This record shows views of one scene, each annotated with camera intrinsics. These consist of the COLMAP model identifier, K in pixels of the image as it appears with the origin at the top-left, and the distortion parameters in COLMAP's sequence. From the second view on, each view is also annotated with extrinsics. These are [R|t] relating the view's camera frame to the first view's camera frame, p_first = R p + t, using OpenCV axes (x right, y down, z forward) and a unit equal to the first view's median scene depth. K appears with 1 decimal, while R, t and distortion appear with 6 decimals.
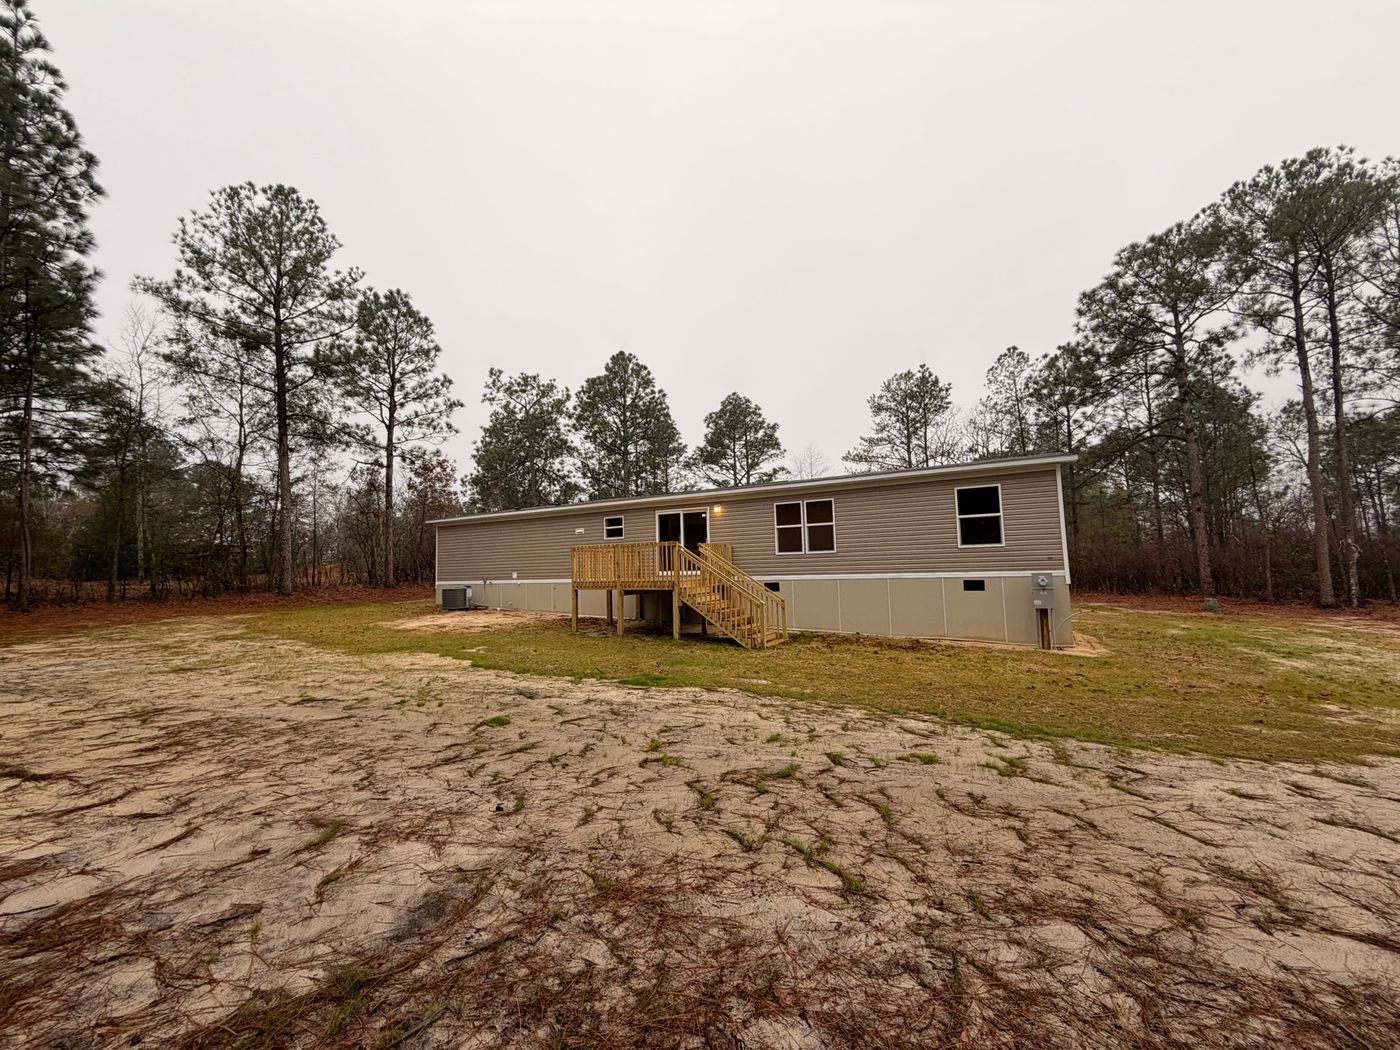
lens RADIAL K [[557.8, 0, 698.1], [0, 557.8, 524.5], [0, 0, 1]] dist [-0.000609, 0.000258]
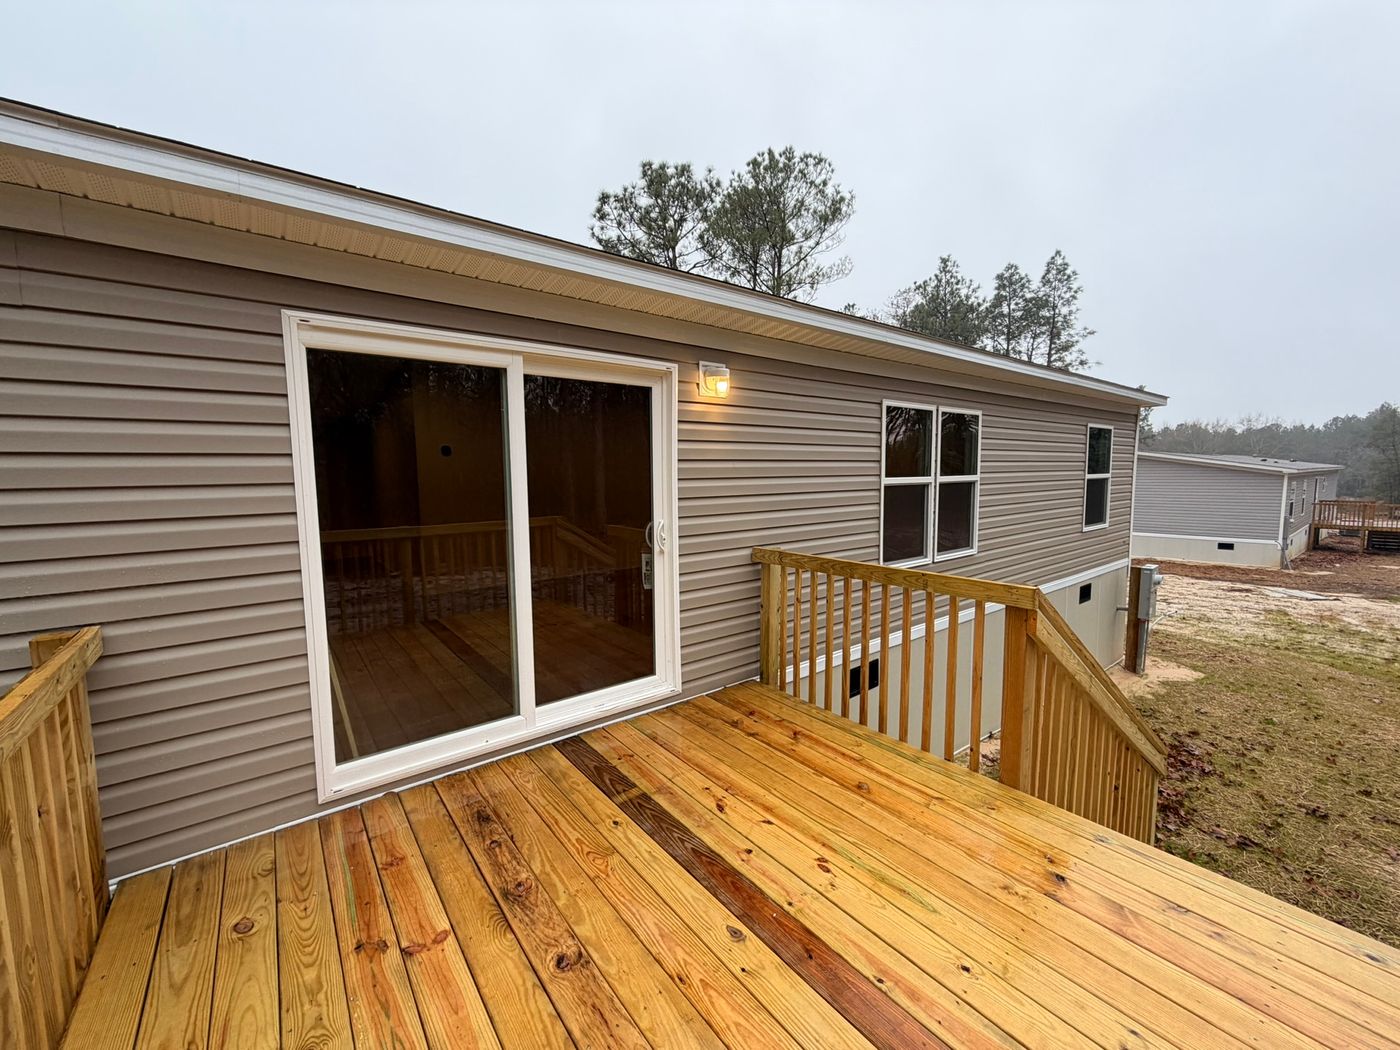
lens RADIAL K [[557.8, 0, 698.1], [0, 557.8, 524.5], [0, 0, 1]] dist [-0.000609, 0.000258]
pose [[0.393054, -0.065275, 0.917195, -0.080809], [-0.069975, 0.992461, 0.100619, 0.002070], [-0.916849, -0.103730, 0.385524, 0.445569]]
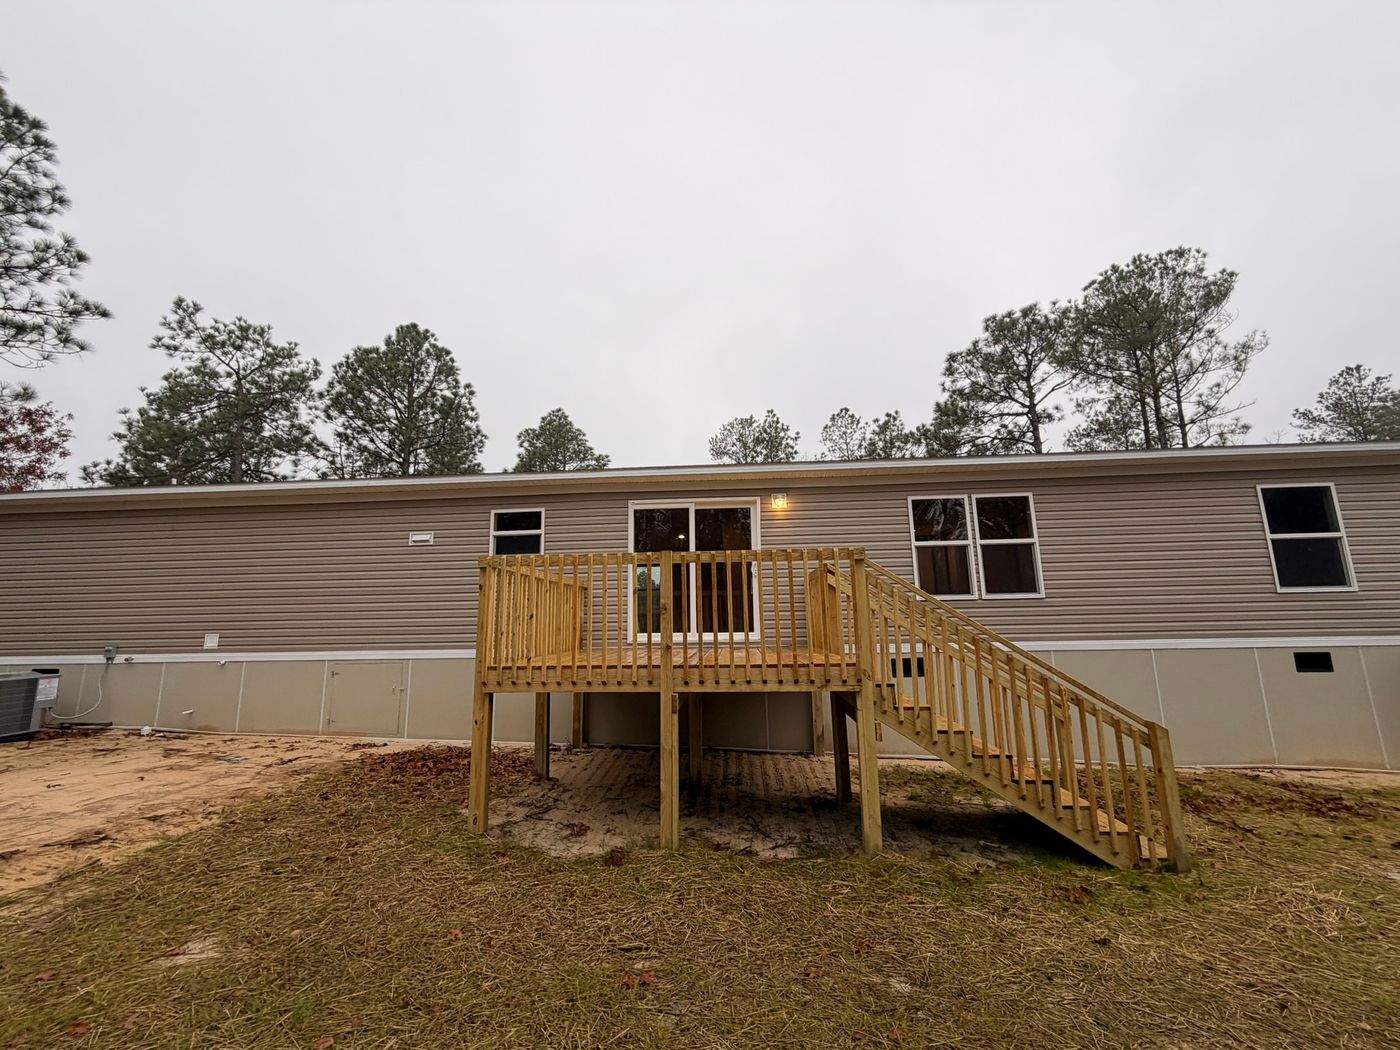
lens RADIAL K [[557.8, 0, 698.1], [0, 557.8, 524.5], [0, 0, 1]] dist [-0.000609, 0.000258]
pose [[0.906051, 0.083628, 0.414824, -0.110738], [-0.039308, 0.992672, -0.114266, 0.023731], [-0.421340, 0.087225, 0.902698, 0.288781]]
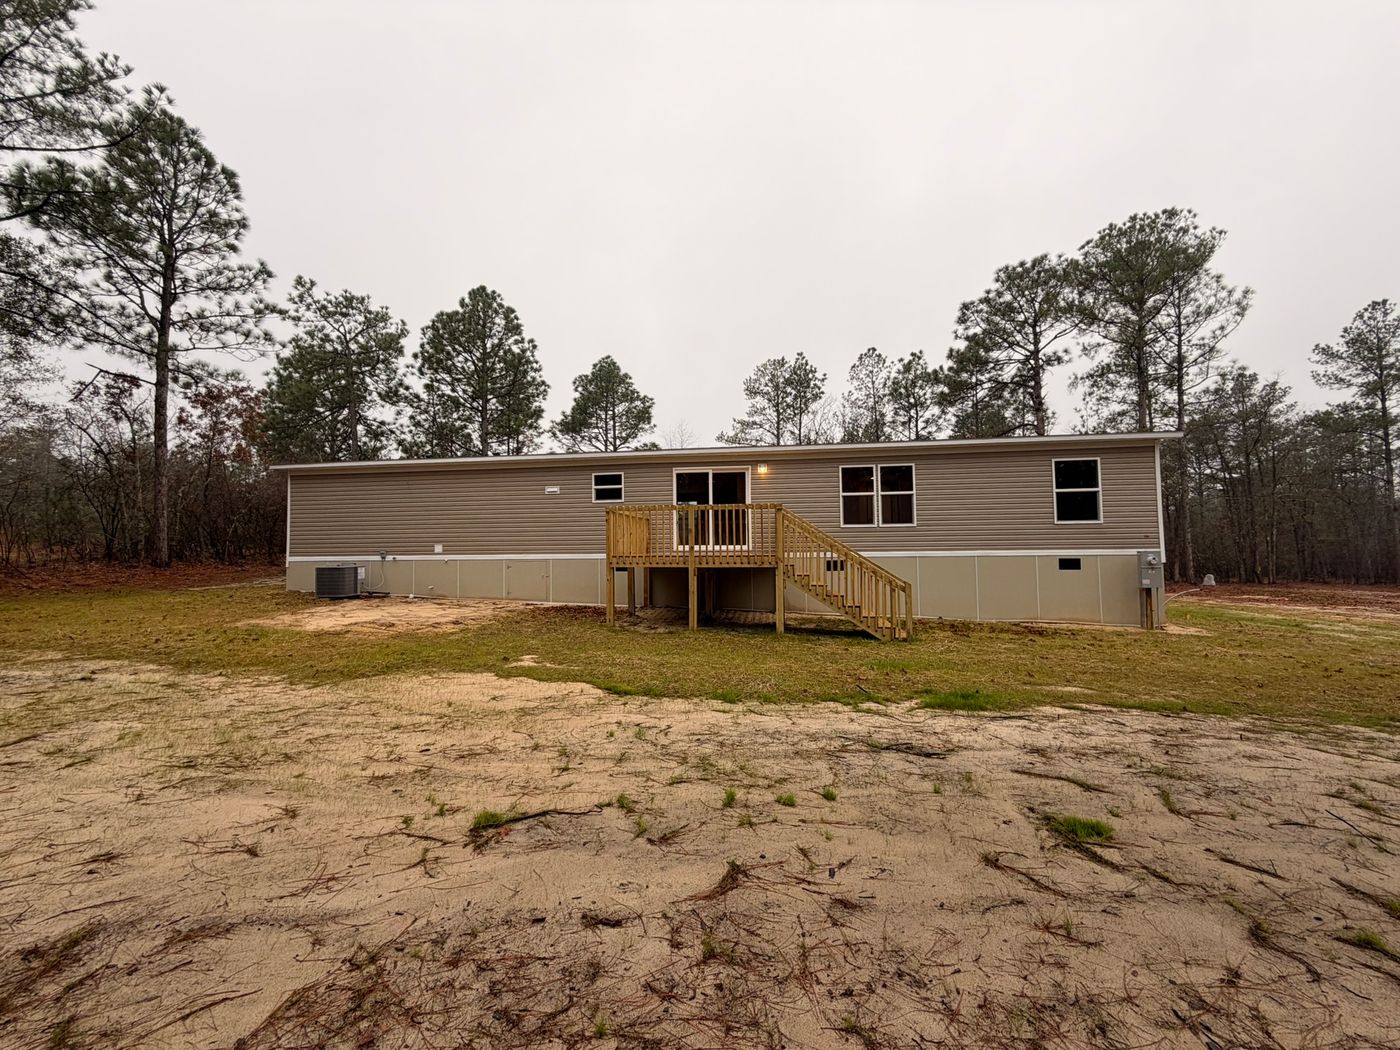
lens RADIAL K [[557.8, 0, 698.1], [0, 557.8, 524.5], [0, 0, 1]] dist [-0.000609, 0.000258]
pose [[0.935063, 0.032343, 0.353002, -0.162933], [-0.042191, 0.998905, 0.020237, 0.019311], [-0.351961, -0.033816, 0.935404, 0.132866]]
